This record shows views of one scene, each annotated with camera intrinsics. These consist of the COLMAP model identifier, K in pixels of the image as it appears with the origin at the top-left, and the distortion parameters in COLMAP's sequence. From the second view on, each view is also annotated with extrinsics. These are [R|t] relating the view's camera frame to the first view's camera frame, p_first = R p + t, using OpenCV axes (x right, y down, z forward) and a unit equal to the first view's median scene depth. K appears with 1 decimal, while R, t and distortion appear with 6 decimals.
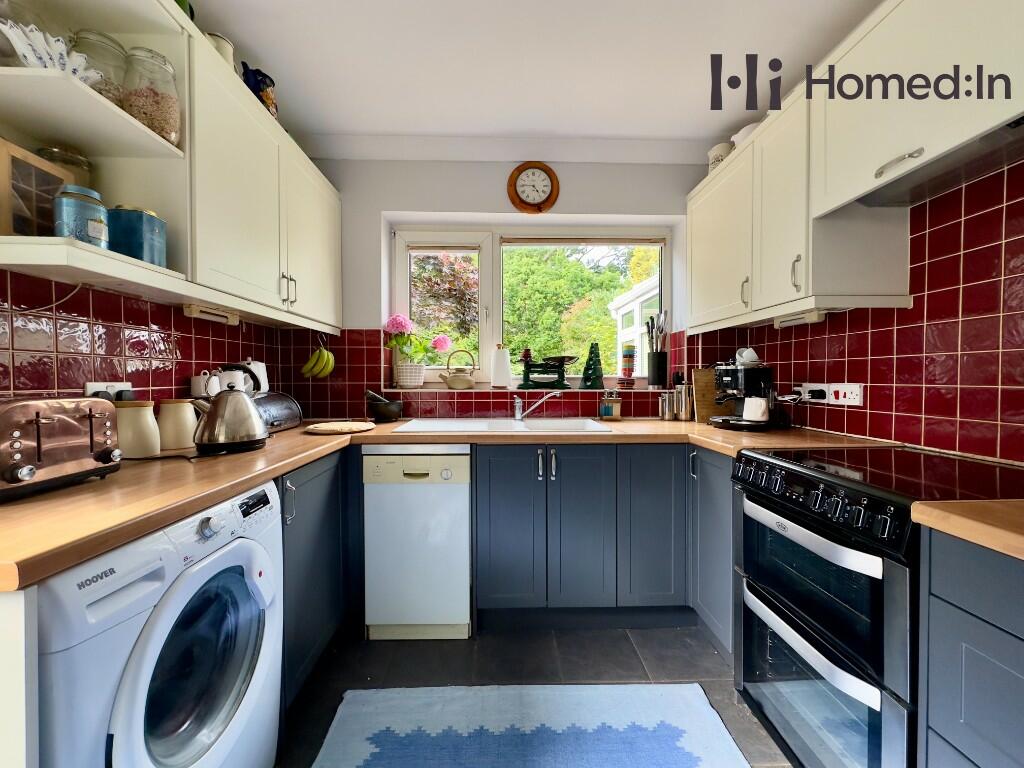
lens RADIAL K [[407.6, 0, 513.9], [0, 407.6, 383.4], [0, 0, 1]] dist [-0.001408, -0.000331]
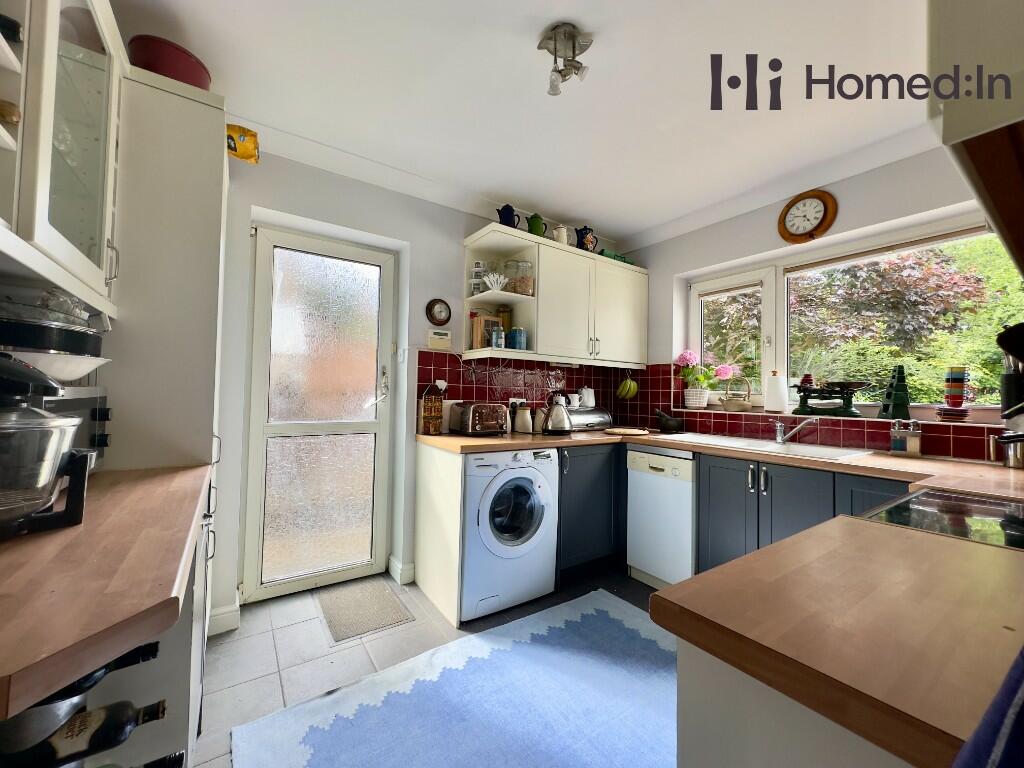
lens RADIAL K [[407.6, 0, 512.6], [0, 407.6, 383.0], [0, 0, 1]] dist [-0.001408, -0.000331]
pose [[0.542760, -0.011988, -0.839802, 0.522788], [-0.033353, 0.998802, -0.035813, -0.004376], [0.839225, 0.047448, 0.541710, -0.156058]]
